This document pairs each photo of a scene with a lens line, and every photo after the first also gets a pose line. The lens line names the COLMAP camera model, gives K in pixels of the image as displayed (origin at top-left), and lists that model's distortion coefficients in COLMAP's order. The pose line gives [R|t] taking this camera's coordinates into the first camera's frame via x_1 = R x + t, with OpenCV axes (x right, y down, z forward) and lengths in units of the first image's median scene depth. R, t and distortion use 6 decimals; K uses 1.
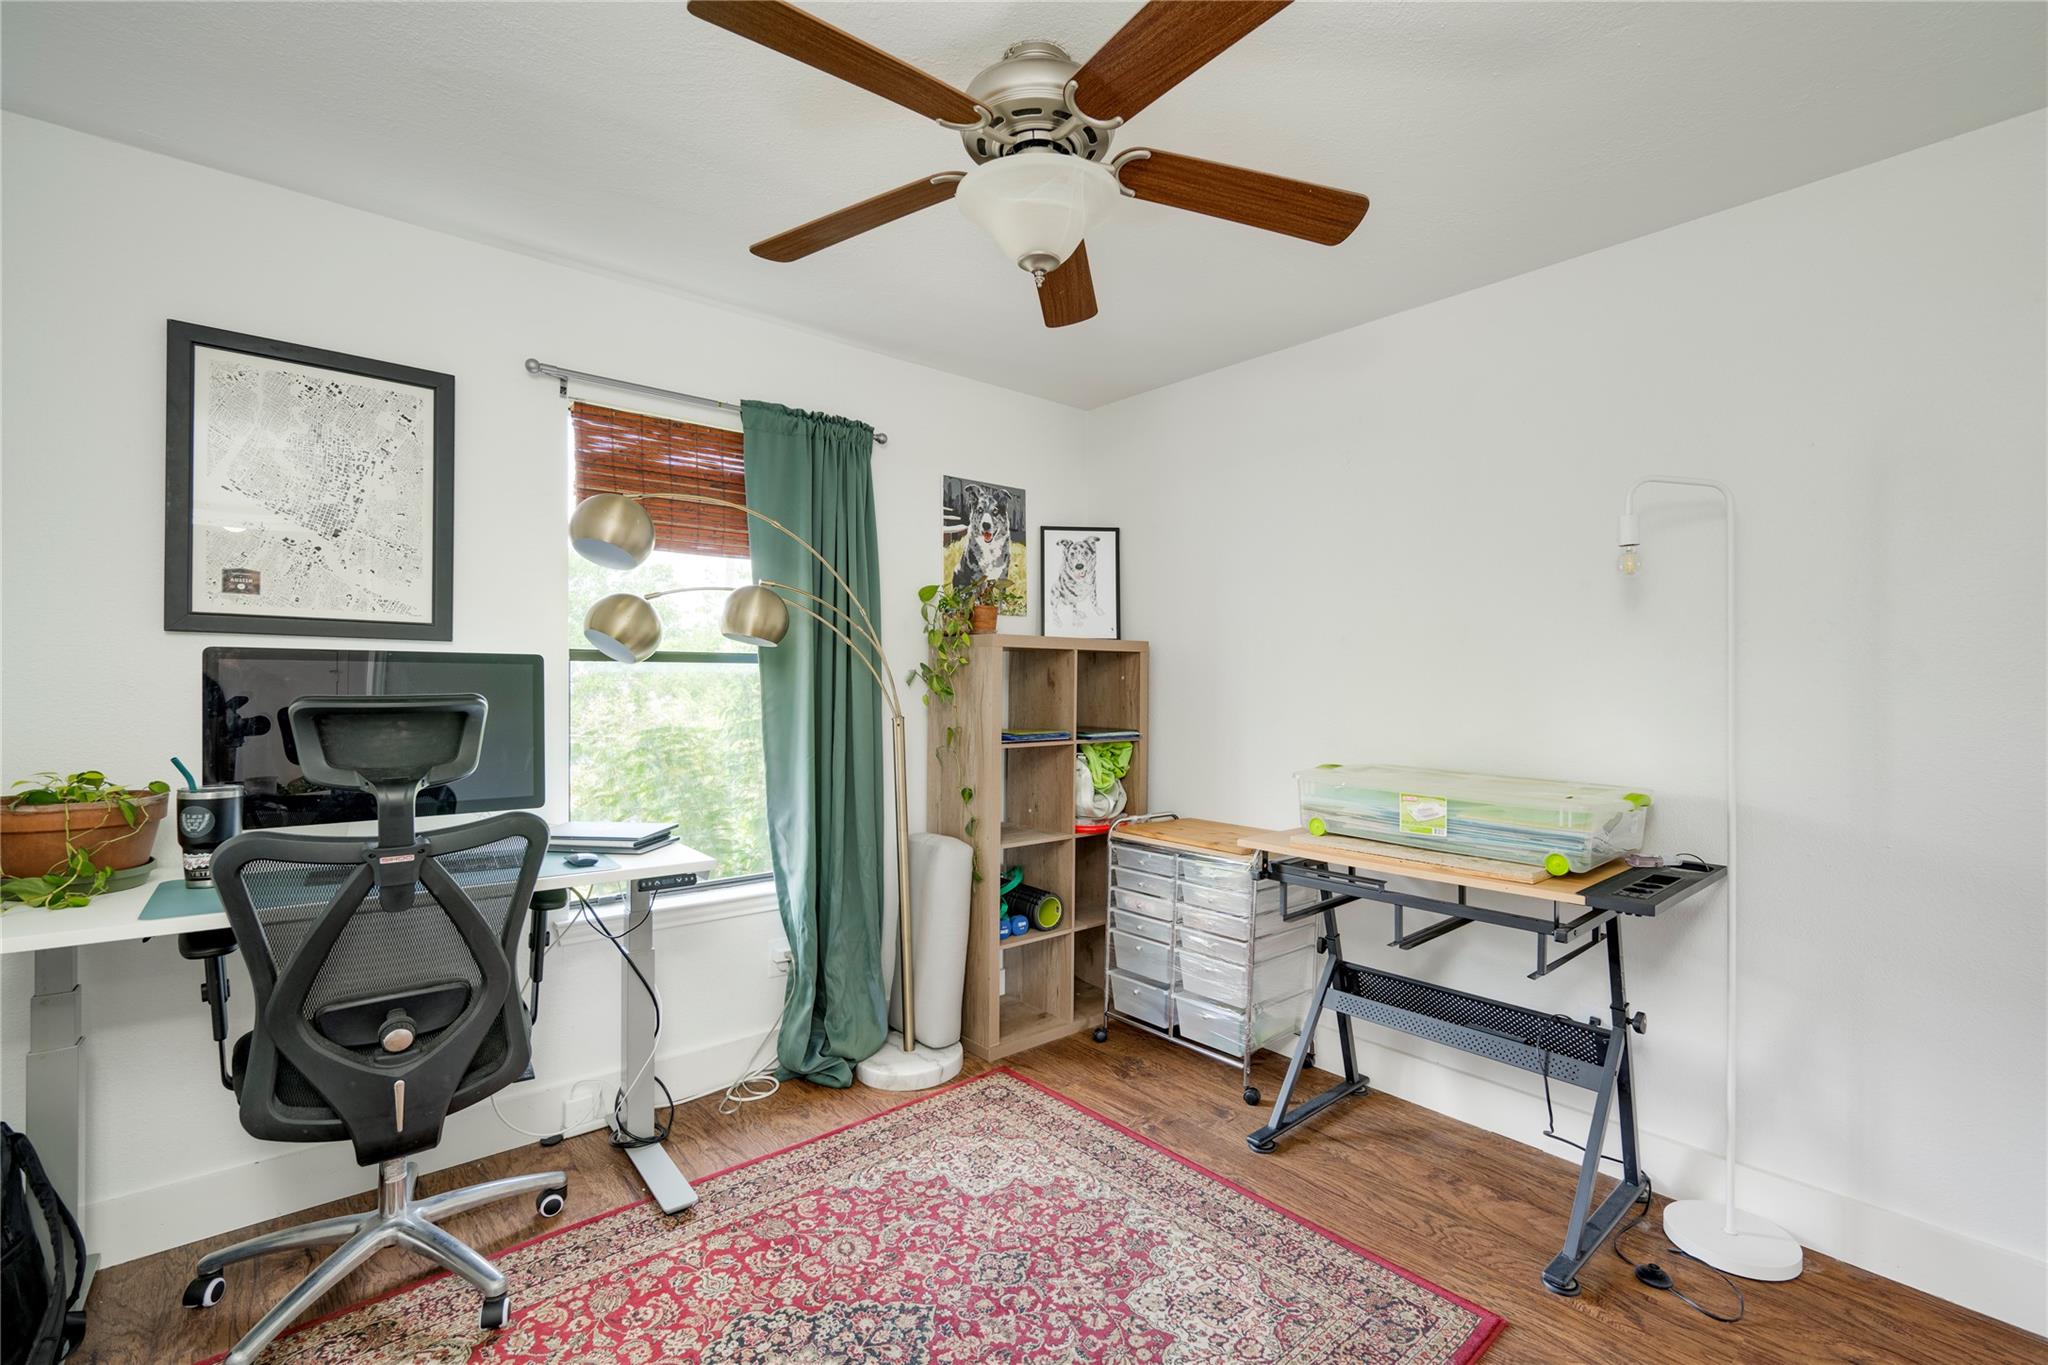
lens RADIAL K [[899.4, 0, 1024.0], [0, 899.4, 682.5], [0, 0, 1]] dist [-0.001612, -0.000154]
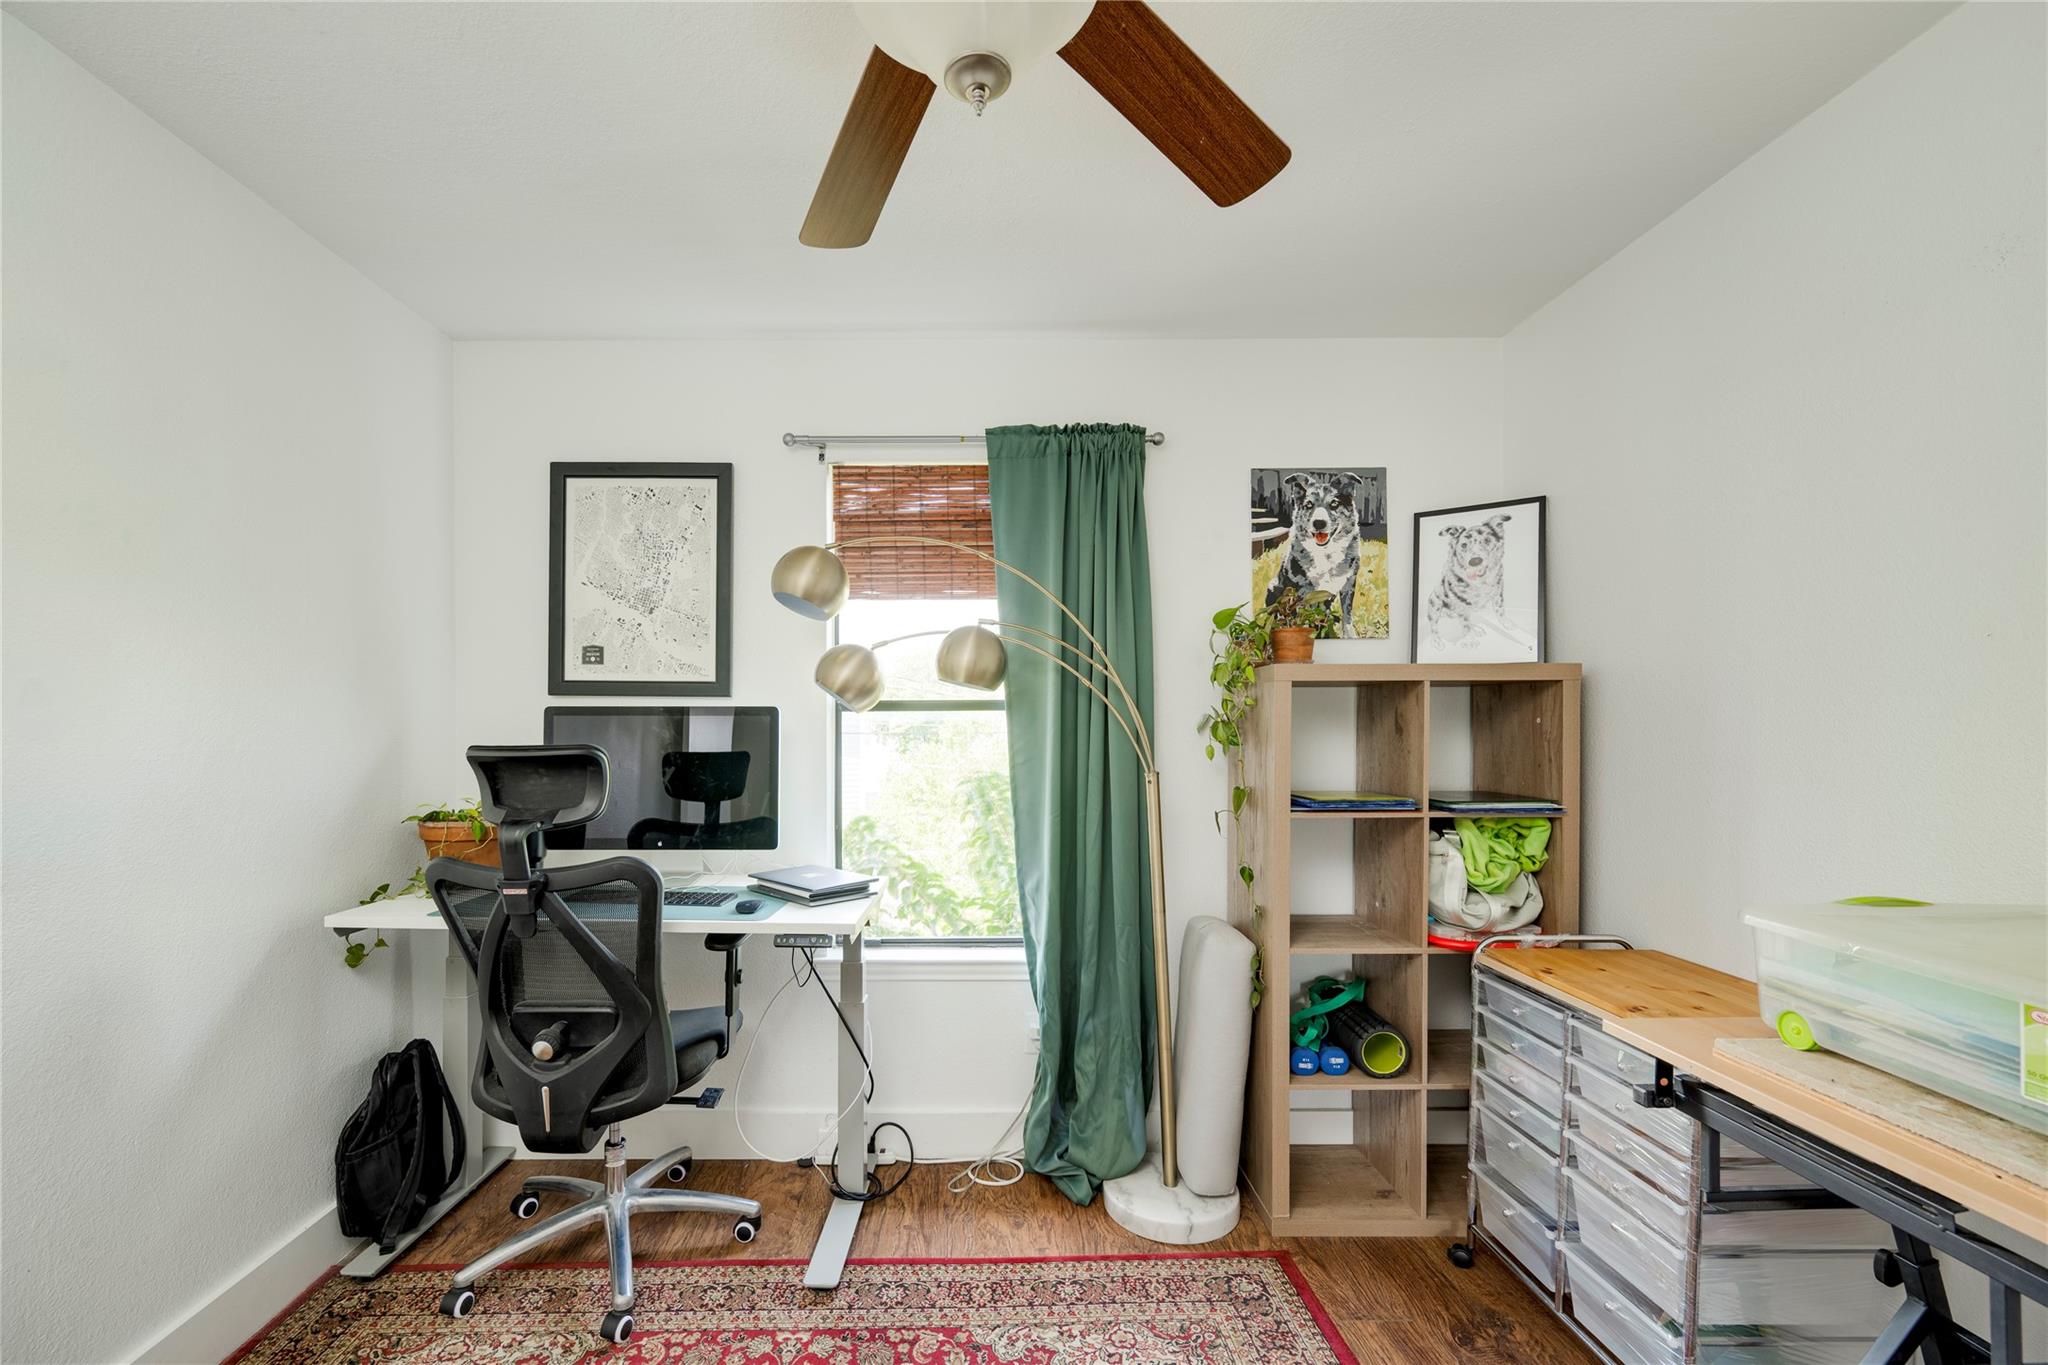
lens RADIAL K [[834.8, 0, 1016.7], [0, 834.8, 727.0], [0, 0, 1]] dist [0.001339, -0.000086]
pose [[0.762310, -0.007251, -0.647172, 0.261500], [0.006547, 0.999972, -0.003491, -0.000923], [0.647179, -0.001576, 0.762336, 0.345756]]
